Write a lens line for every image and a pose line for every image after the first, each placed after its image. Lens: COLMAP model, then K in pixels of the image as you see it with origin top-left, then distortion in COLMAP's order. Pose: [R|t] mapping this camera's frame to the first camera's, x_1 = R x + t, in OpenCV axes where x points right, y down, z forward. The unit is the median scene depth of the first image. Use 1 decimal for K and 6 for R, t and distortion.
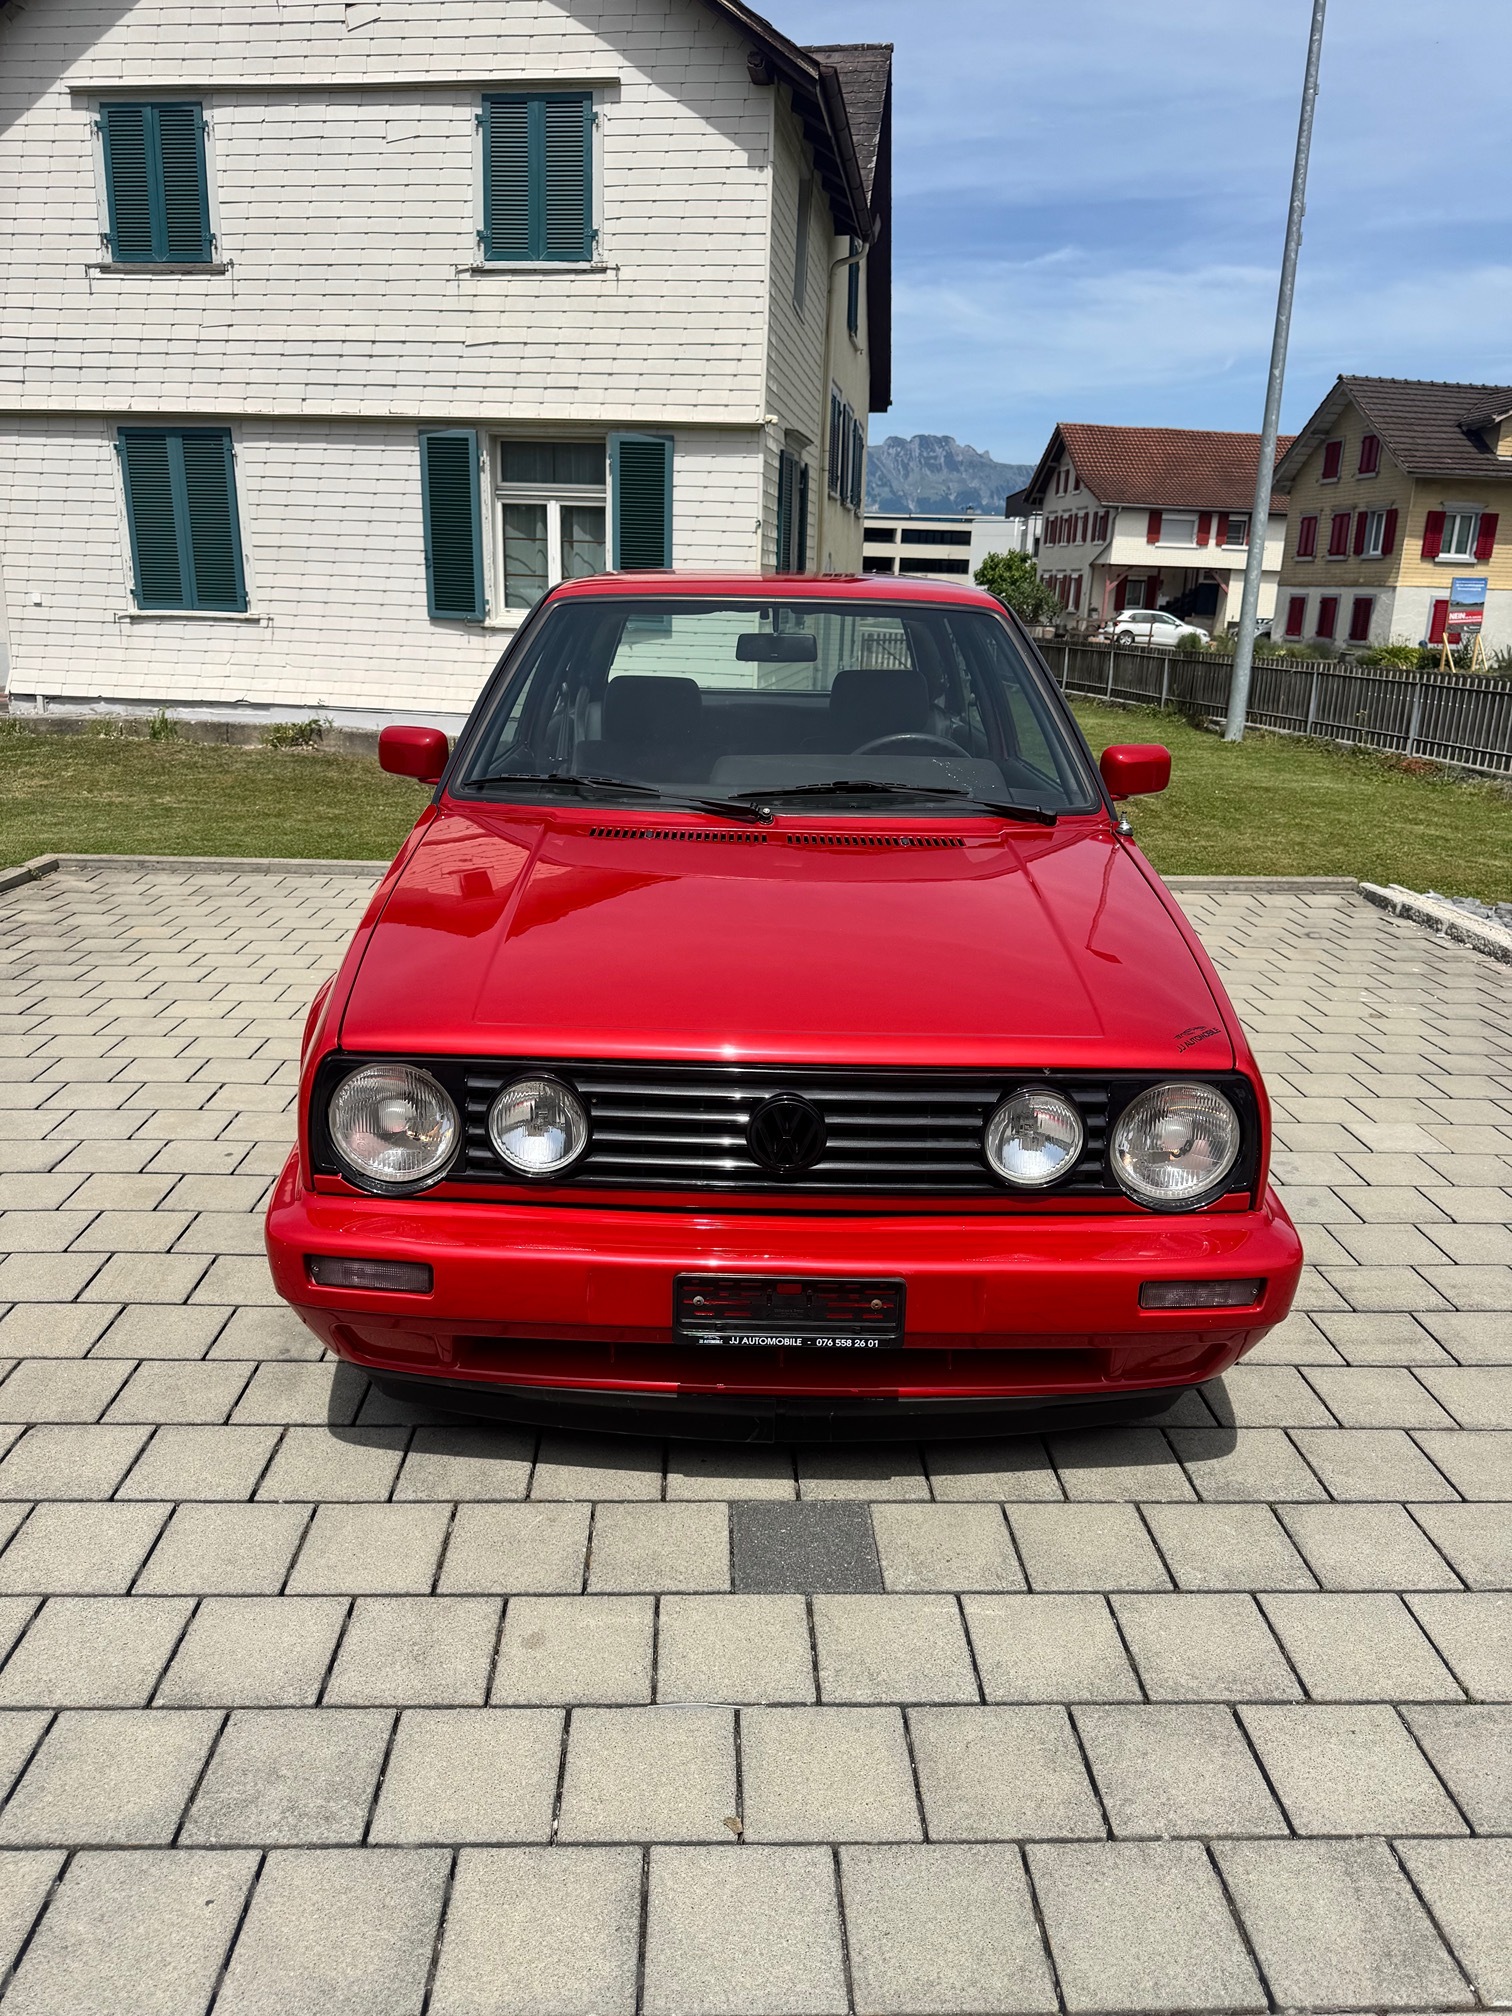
lens RADIAL K [[1425.9, 0, 756.0], [0, 1425.9, 1008.0], [0, 0, 1]] dist [-0.005211, -0.001738]
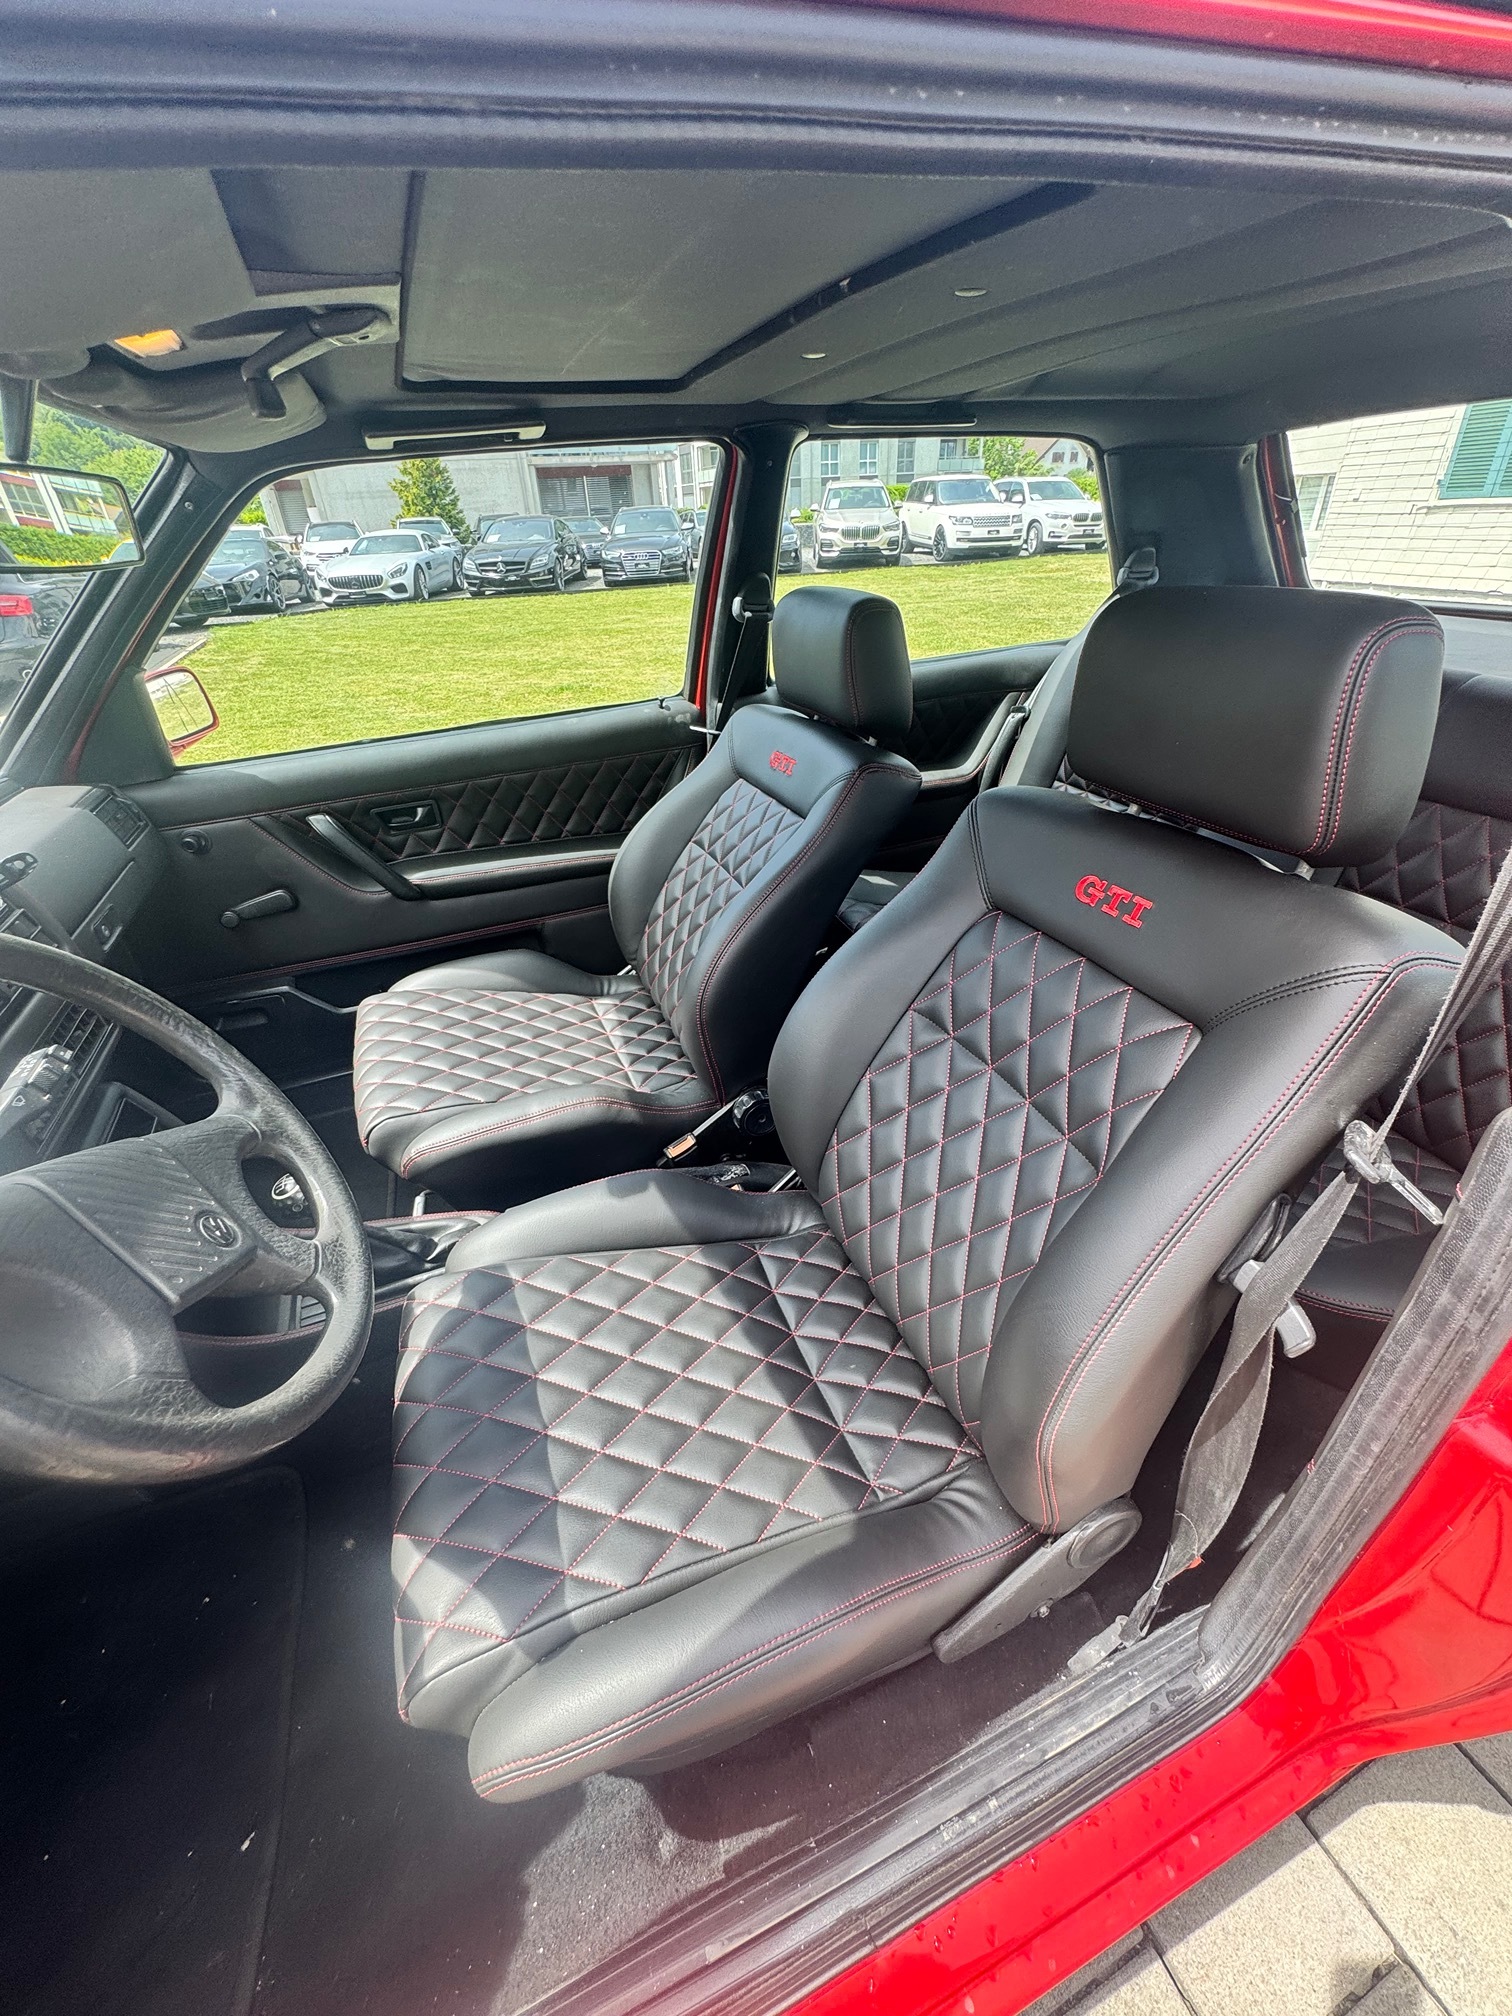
lens RADIAL K [[802.0, 0, 752.0], [0, 802.0, 1018.8], [0, 0, 1]] dist [-0.005984, -0.000321]
pose [[0.368177, 0.458148, -0.809040, 0.073400], [-0.205456, 0.888743, 0.409784, -0.067678], [0.906771, 0.015349, 0.421345, 0.274690]]
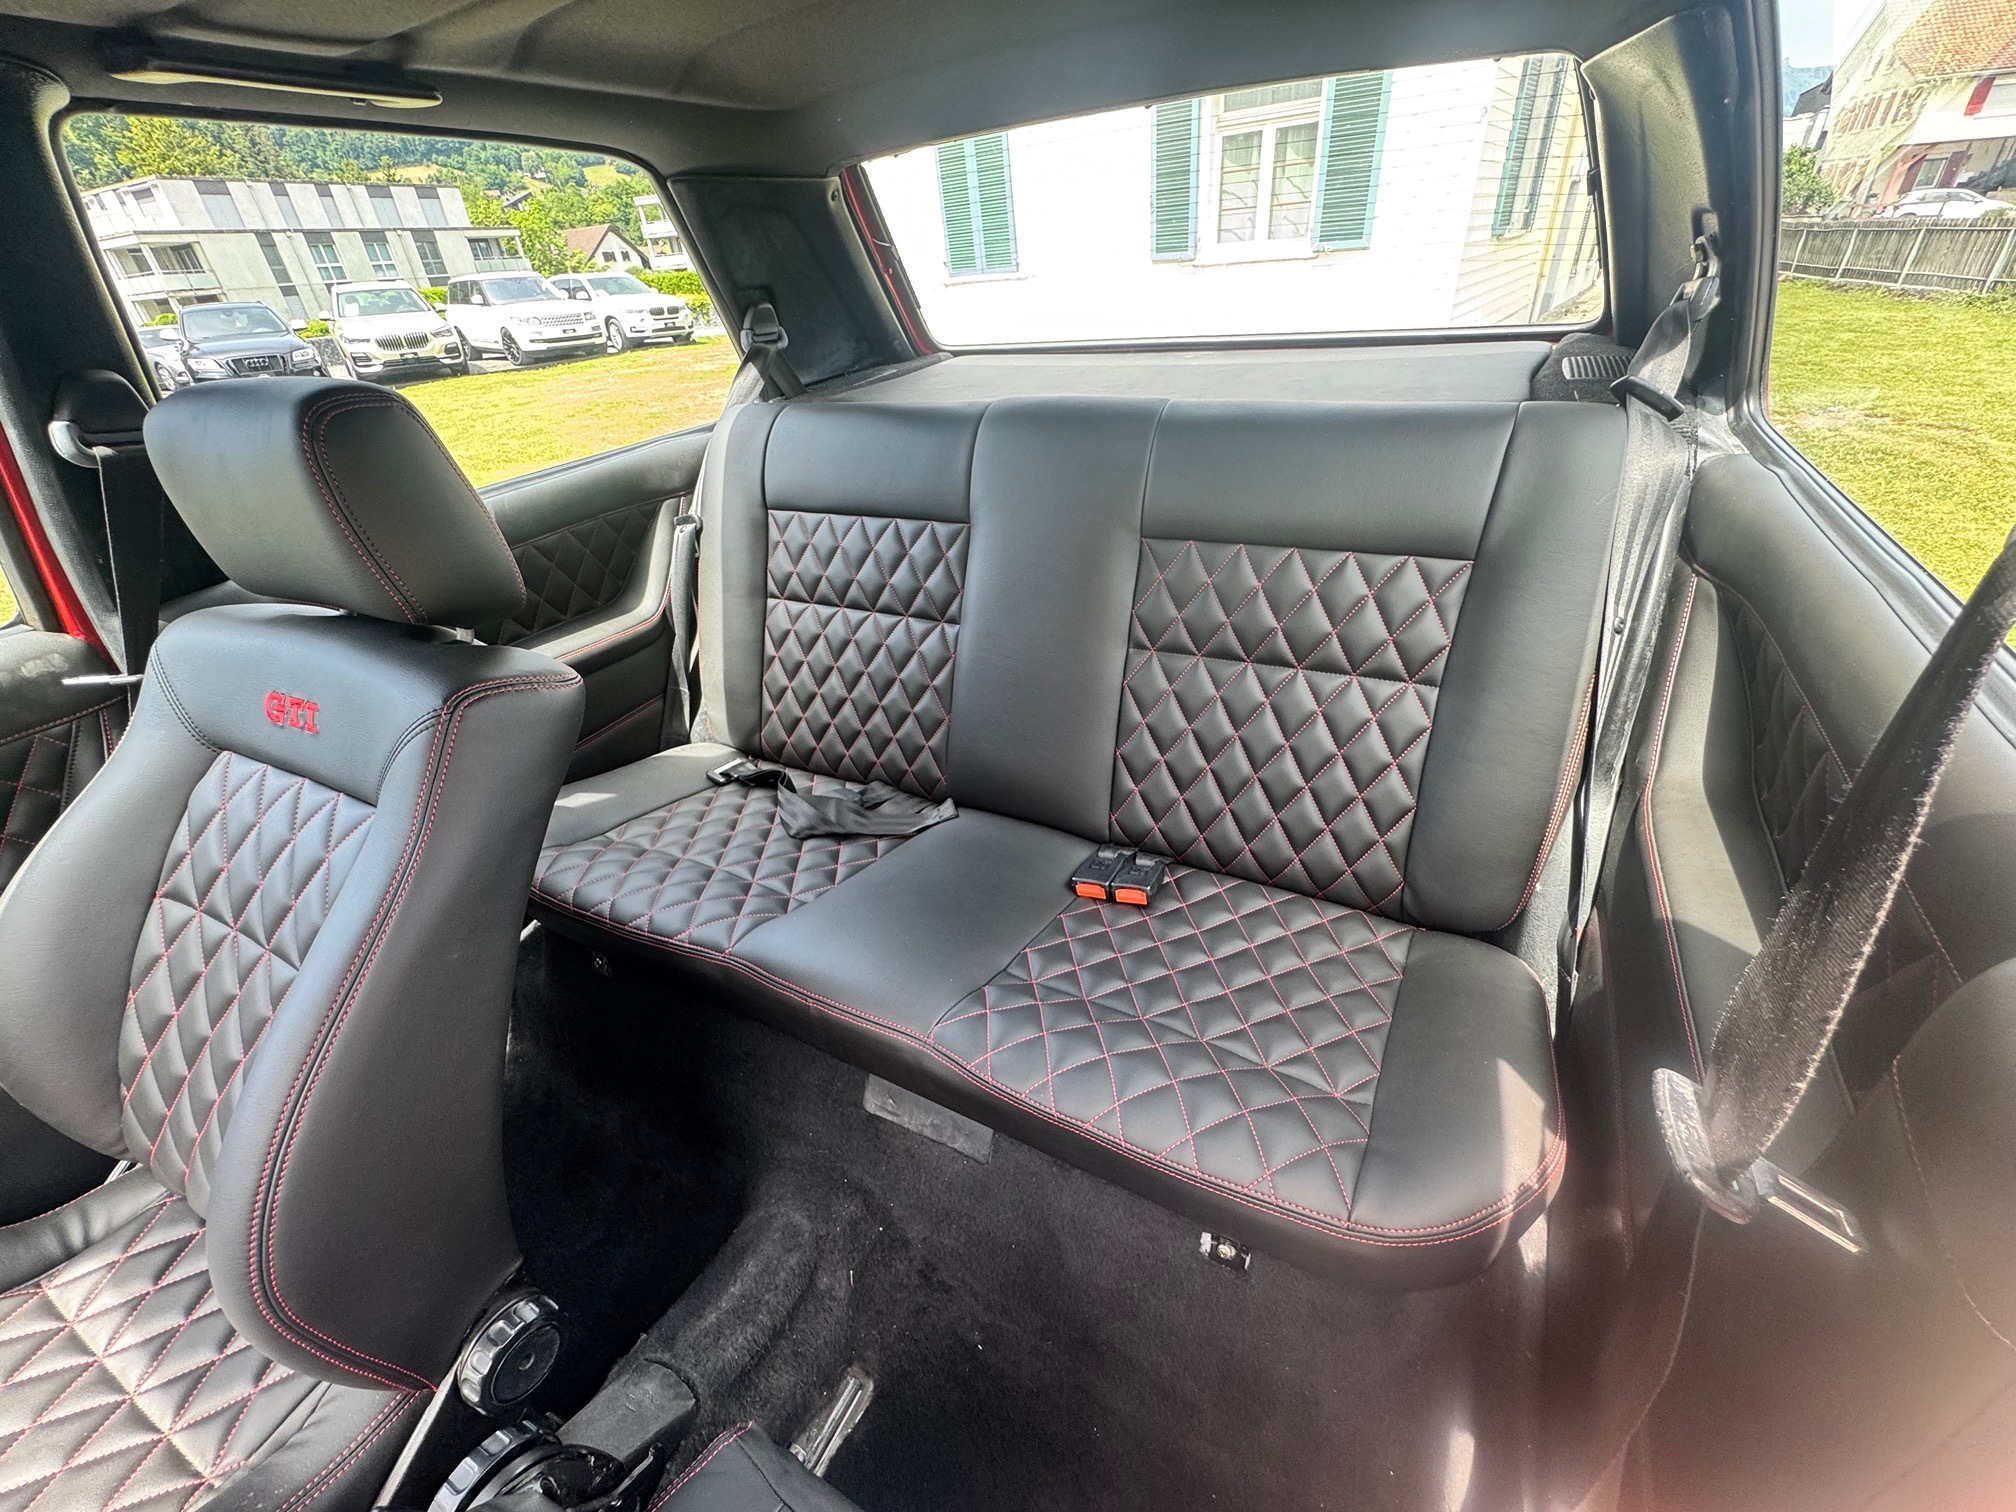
lens RADIAL K [[817.1, 0, 1005.5], [0, 817.1, 763.0], [0, 0, 1]] dist [-0.006397, -0.000537]
pose [[0.875289, 0.169903, -0.452772, 0.041022], [-0.038575, 0.957798, 0.284842, -0.069710], [0.482060, -0.231853, 0.844904, 0.299192]]
